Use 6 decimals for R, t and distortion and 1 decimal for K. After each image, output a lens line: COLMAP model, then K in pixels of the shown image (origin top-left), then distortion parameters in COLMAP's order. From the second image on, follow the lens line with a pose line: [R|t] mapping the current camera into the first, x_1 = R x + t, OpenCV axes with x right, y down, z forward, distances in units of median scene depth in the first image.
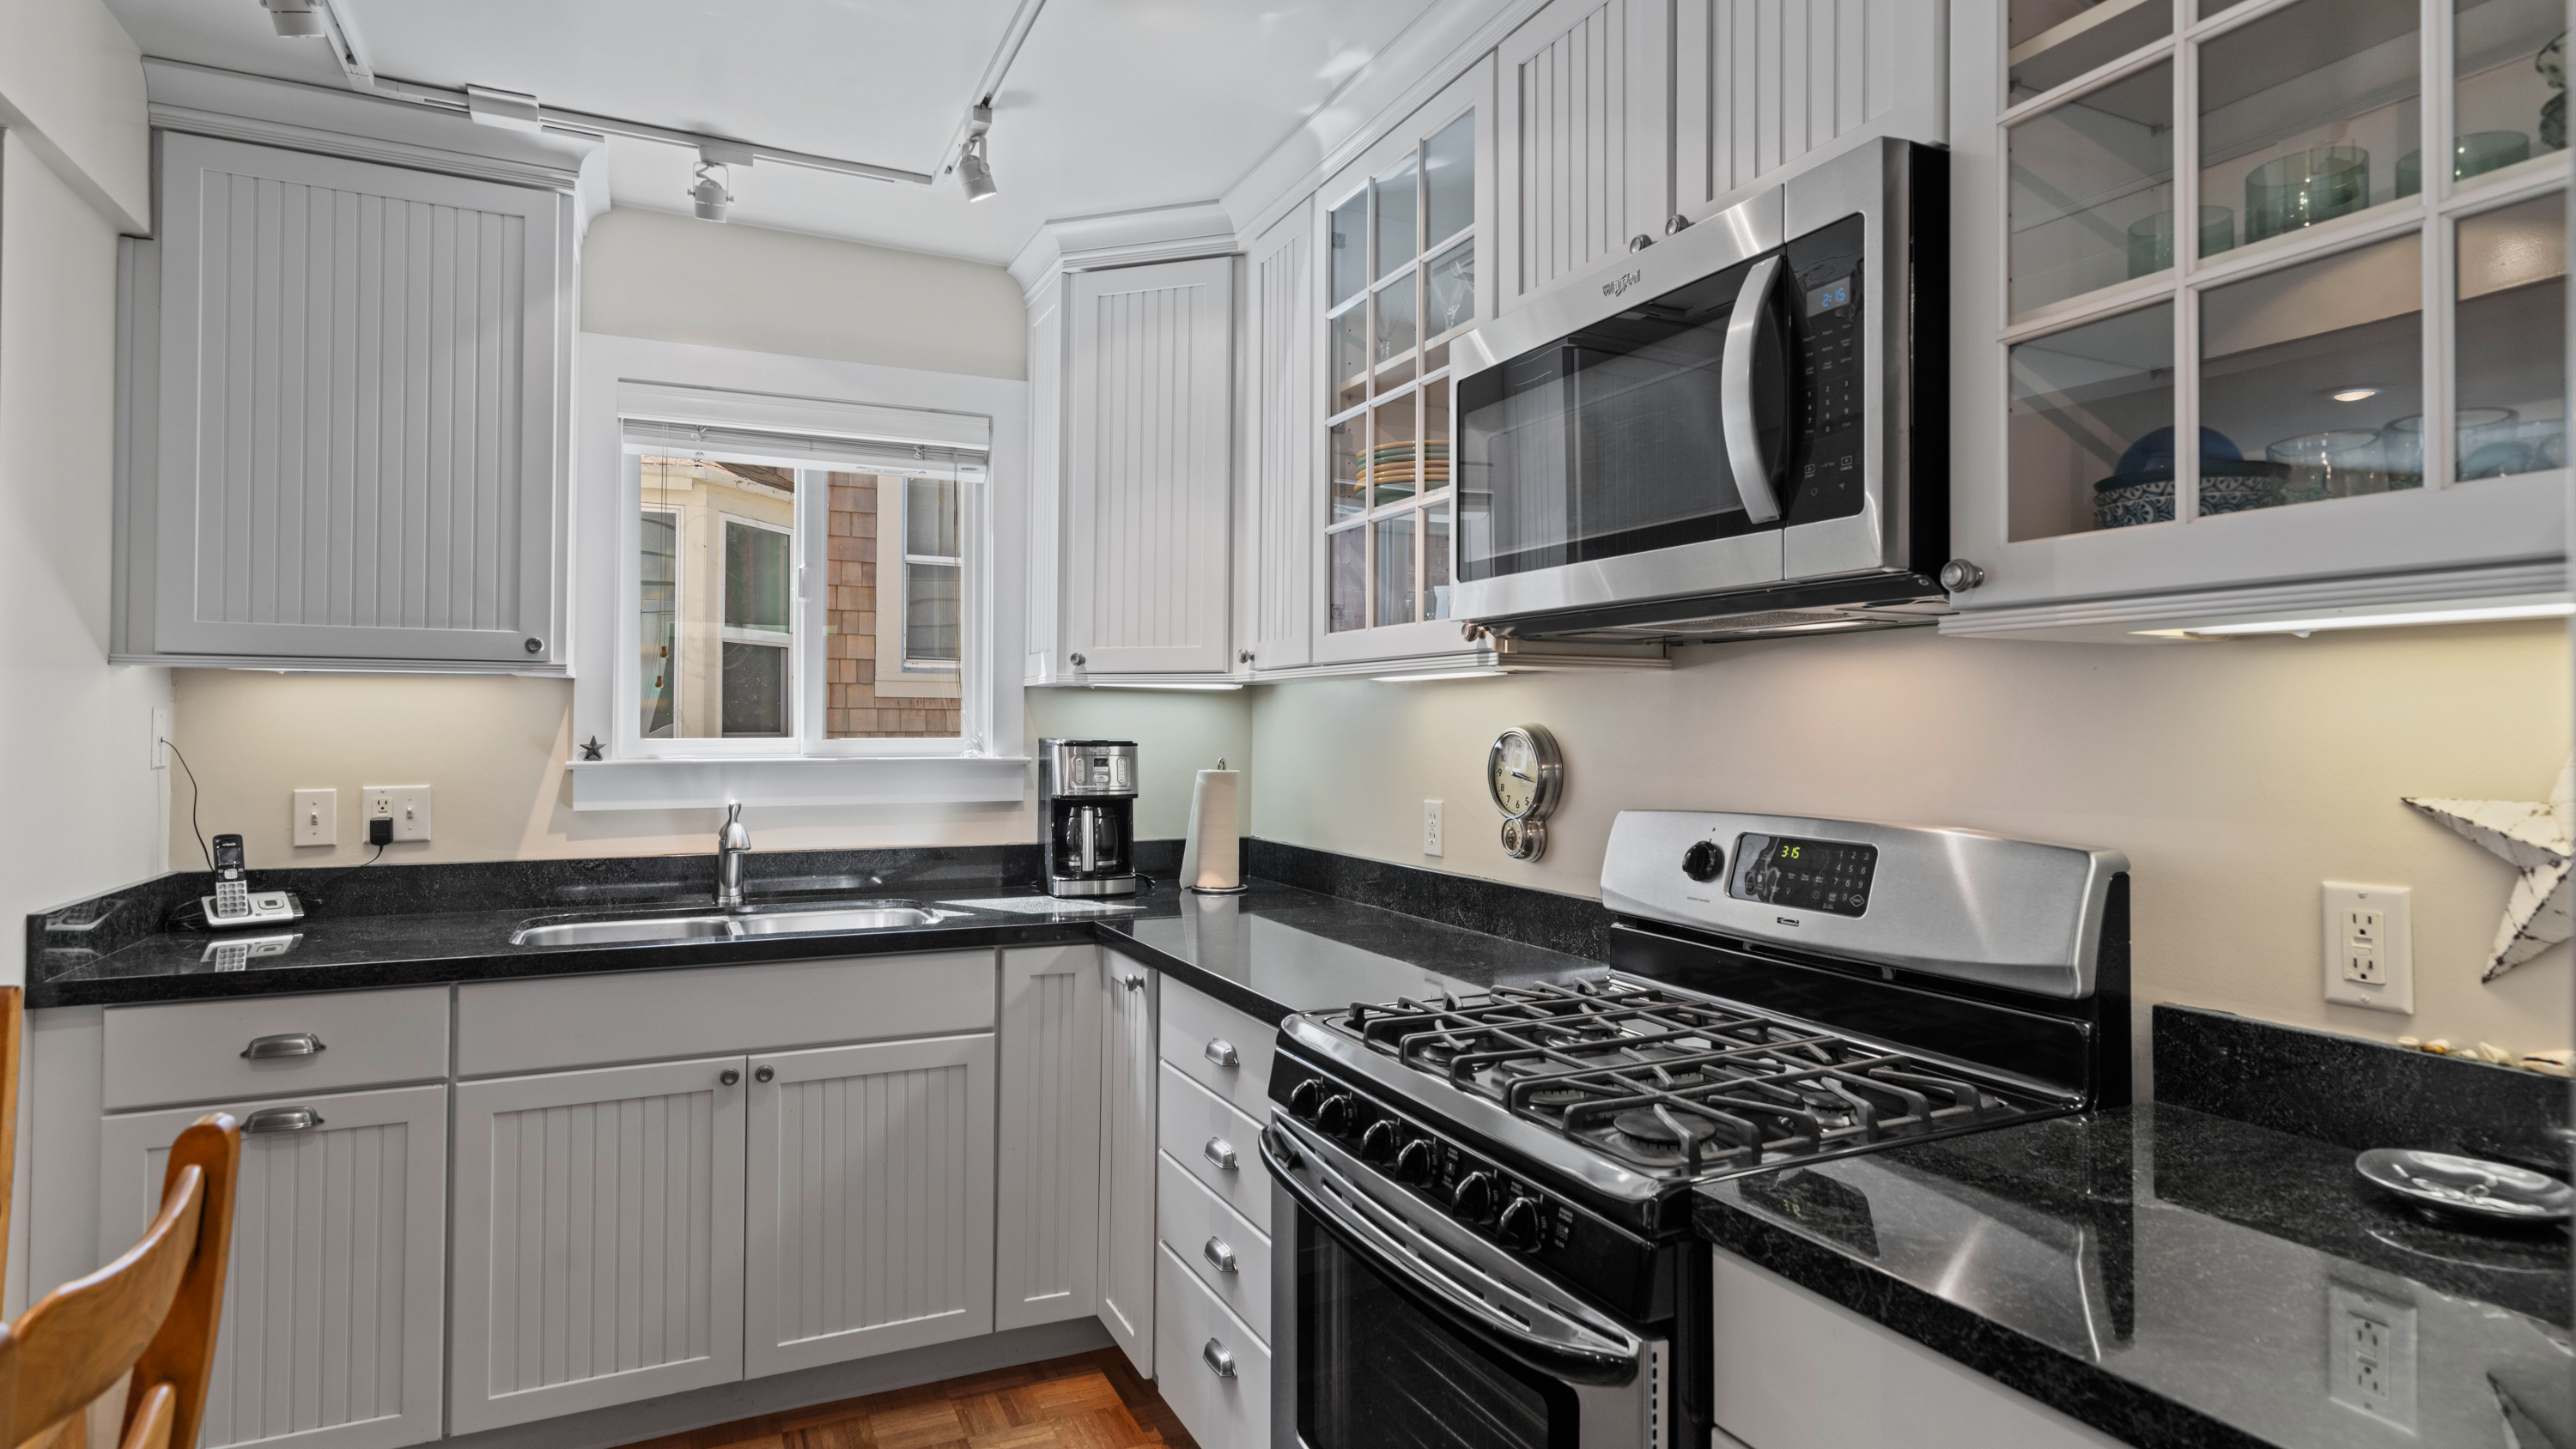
lens RADIAL K [[1330.1, 0, 1281.9], [0, 1330.1, 709.5], [0, 0, 1]] dist [0.003502, 0.000572]
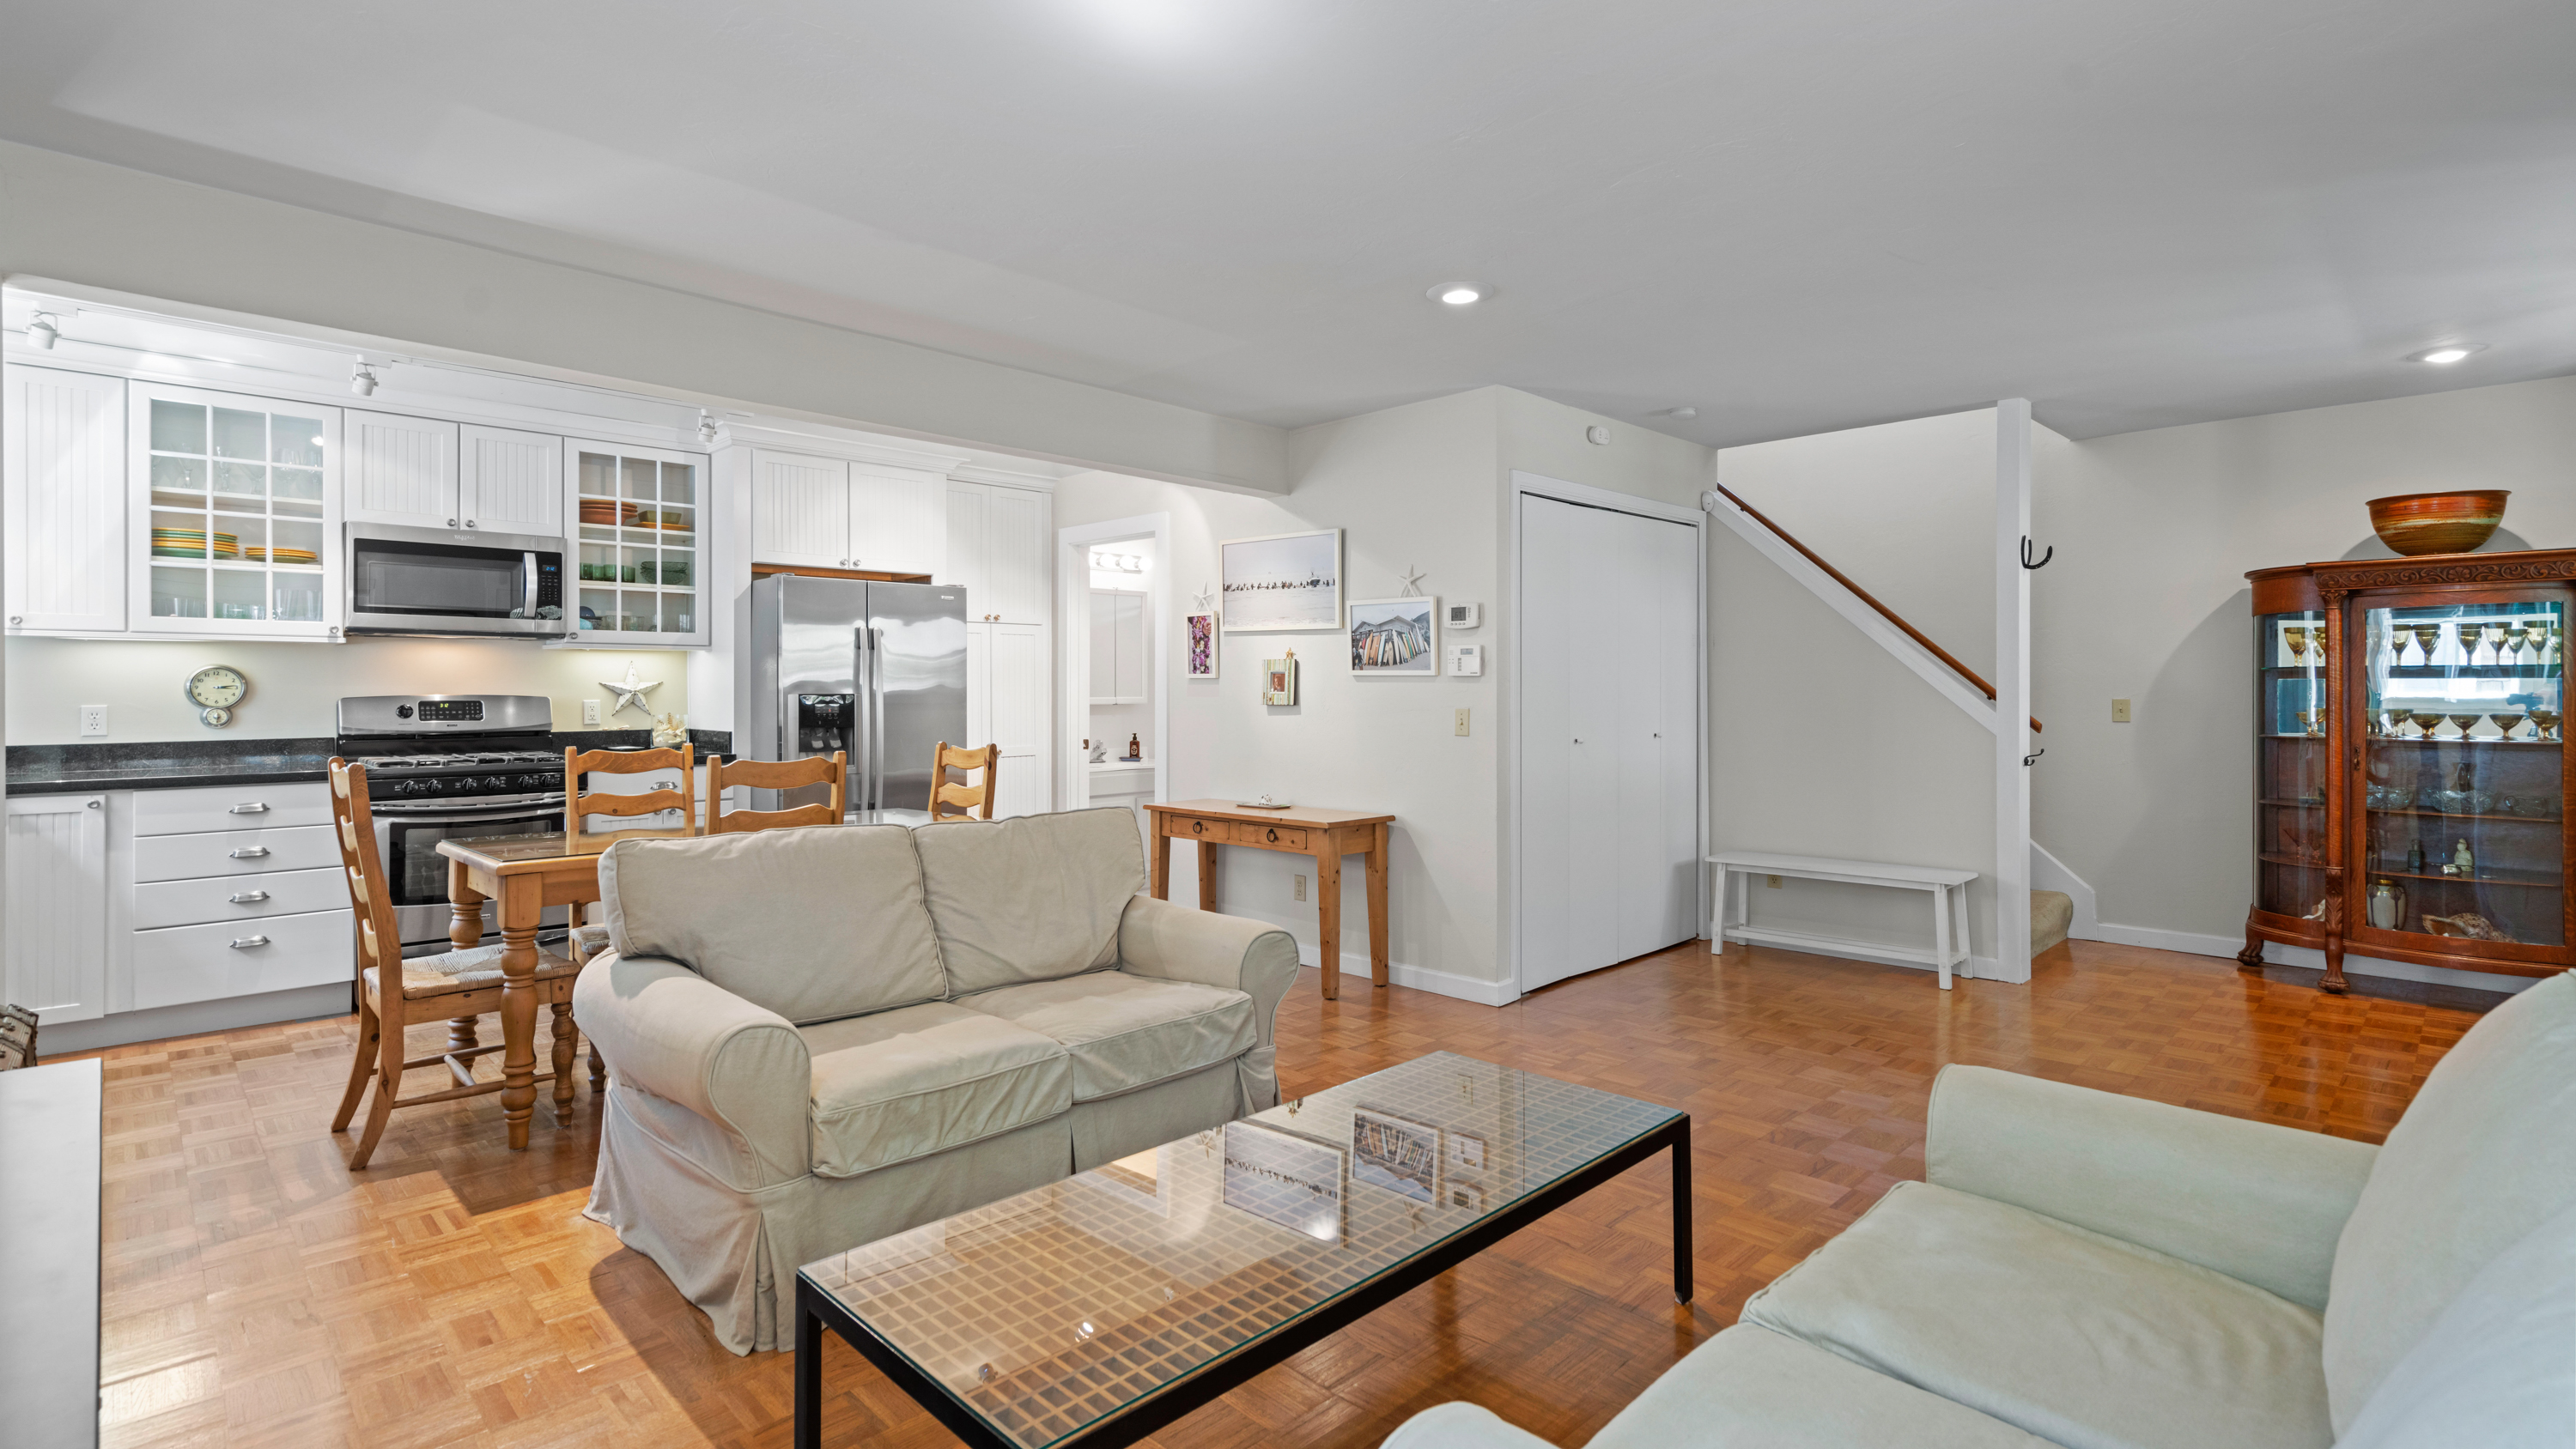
lens RADIAL K [[1194.7, 0, 1289.4], [0, 1194.7, 689.4], [0, 0, 1]] dist [-0.002086, 0.000991]
pose [[-0.328775, -0.004076, 0.944400, -2.295617], [-0.012420, 0.999923, -0.000008, 0.031145], [-0.944327, -0.011732, -0.328800, -0.001424]]
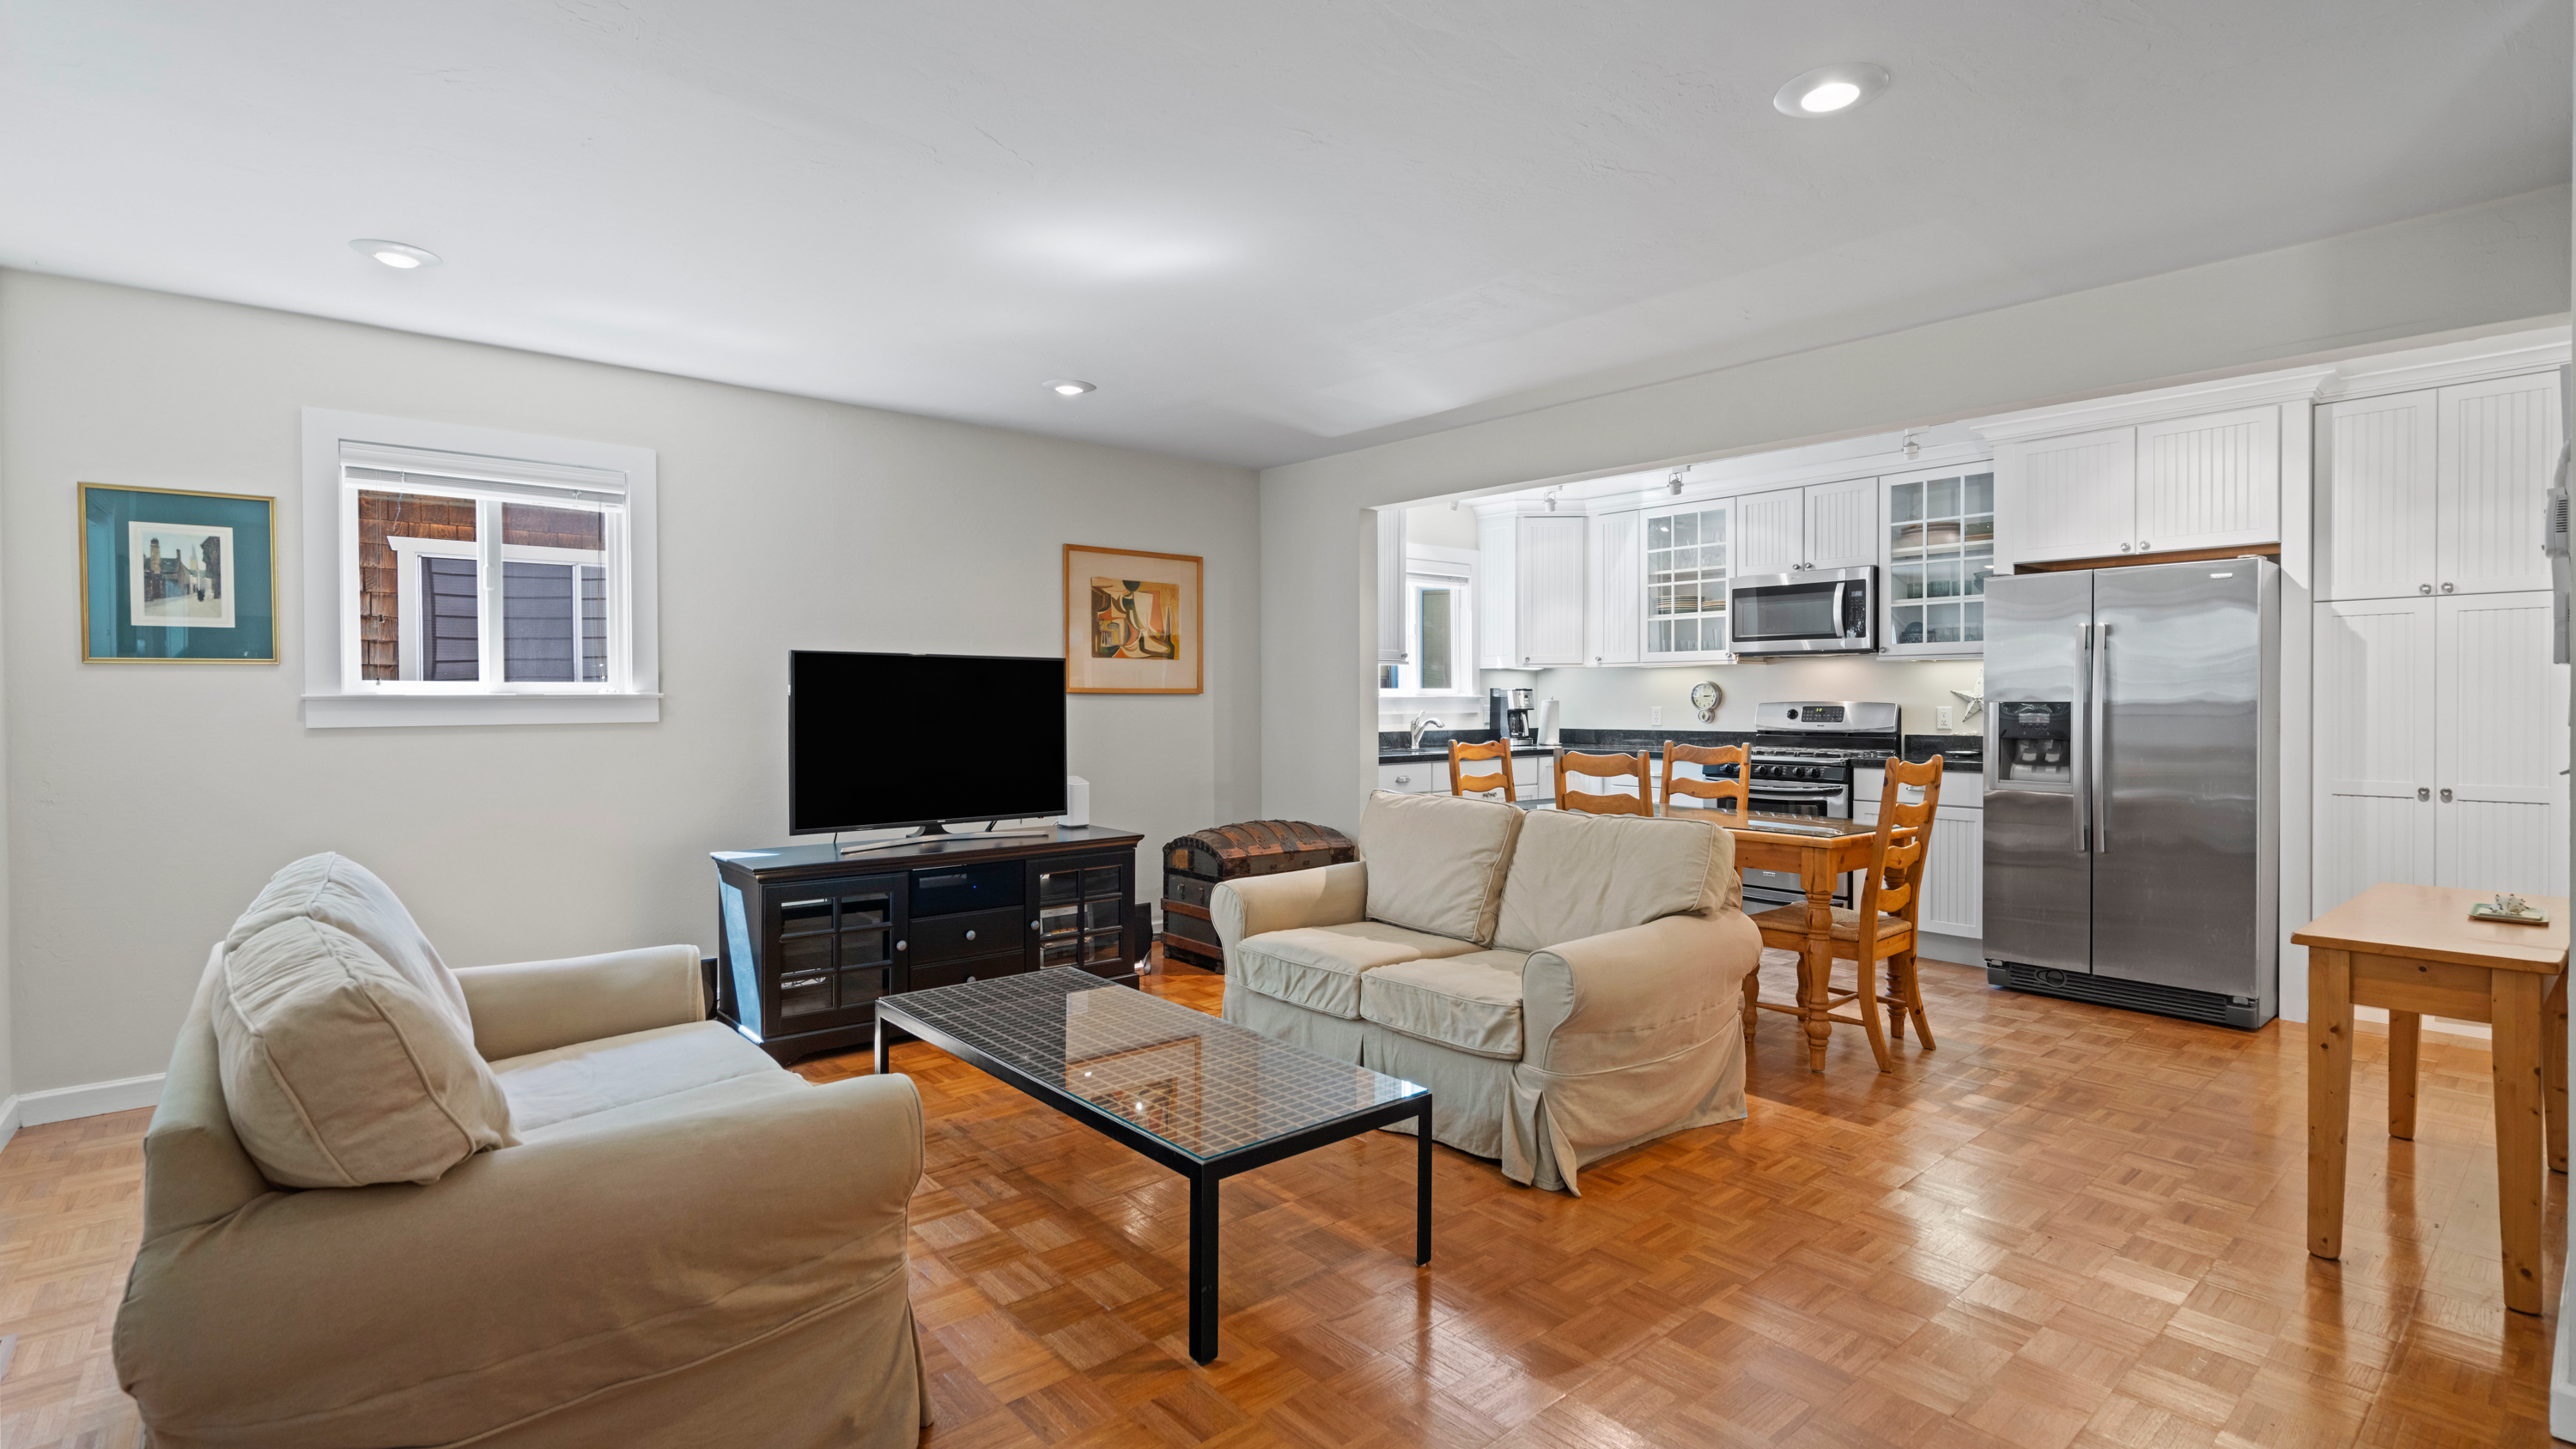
lens RADIAL K [[1167.5, 0, 1287.9], [0, 1167.5, 707.5], [0, 0, 1]] dist [-0.000774, 0.000961]
pose [[0.965133, -0.008407, 0.261626, -1.615391], [0.003135, 0.999784, 0.020560, 0.015011], [-0.261742, -0.019023, 0.964950, -1.549320]]
